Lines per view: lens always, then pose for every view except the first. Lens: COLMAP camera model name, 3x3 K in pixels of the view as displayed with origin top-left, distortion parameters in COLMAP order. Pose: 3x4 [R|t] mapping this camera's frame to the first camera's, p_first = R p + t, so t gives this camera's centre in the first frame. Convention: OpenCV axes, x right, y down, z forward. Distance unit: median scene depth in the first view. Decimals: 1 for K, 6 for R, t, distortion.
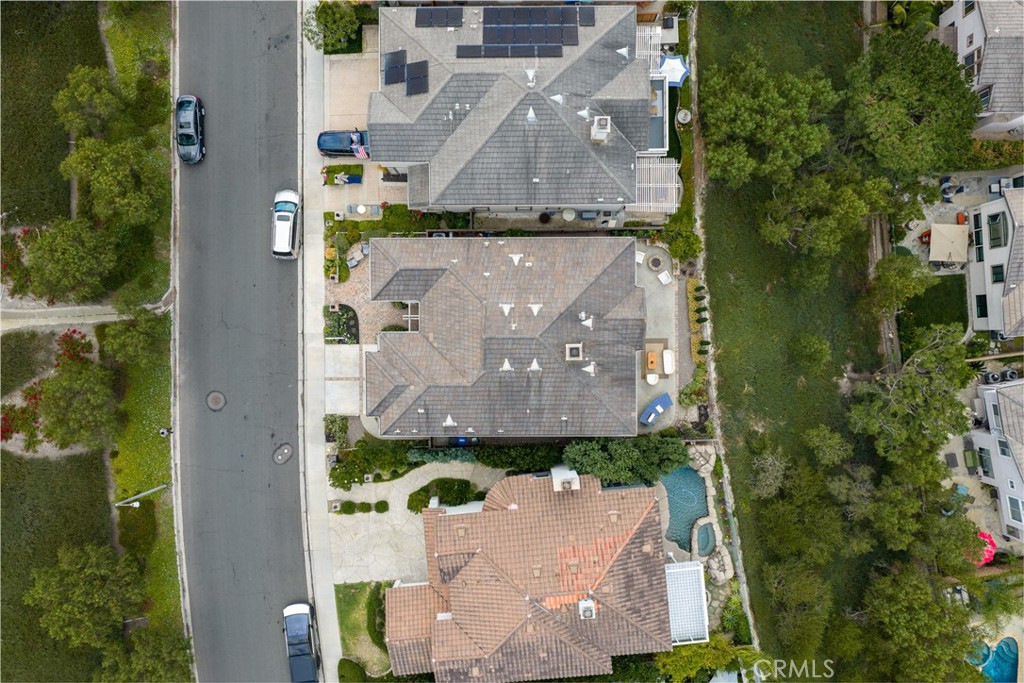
lens RADIAL K [[851.3, 0, 512.0], [0, 851.3, 341.5], [0, 0, 1]] dist [0.000942, -0.000393]
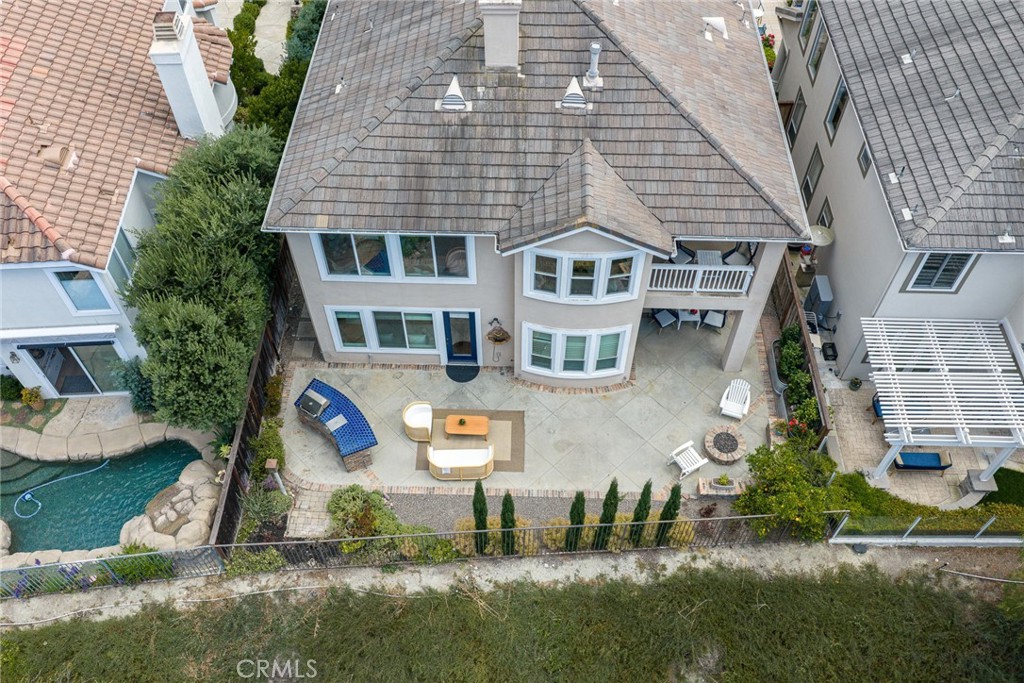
lens RADIAL K [[851.3, 0, 512.0], [0, 851.3, 341.5], [0, 0, 1]] dist [0.000942, -0.000393]
pose [[-0.032177, 0.798460, -0.601187, 0.362480], [-0.999465, -0.029235, 0.014665, -0.002428], [-0.005866, 0.601337, 0.798974, 0.671254]]
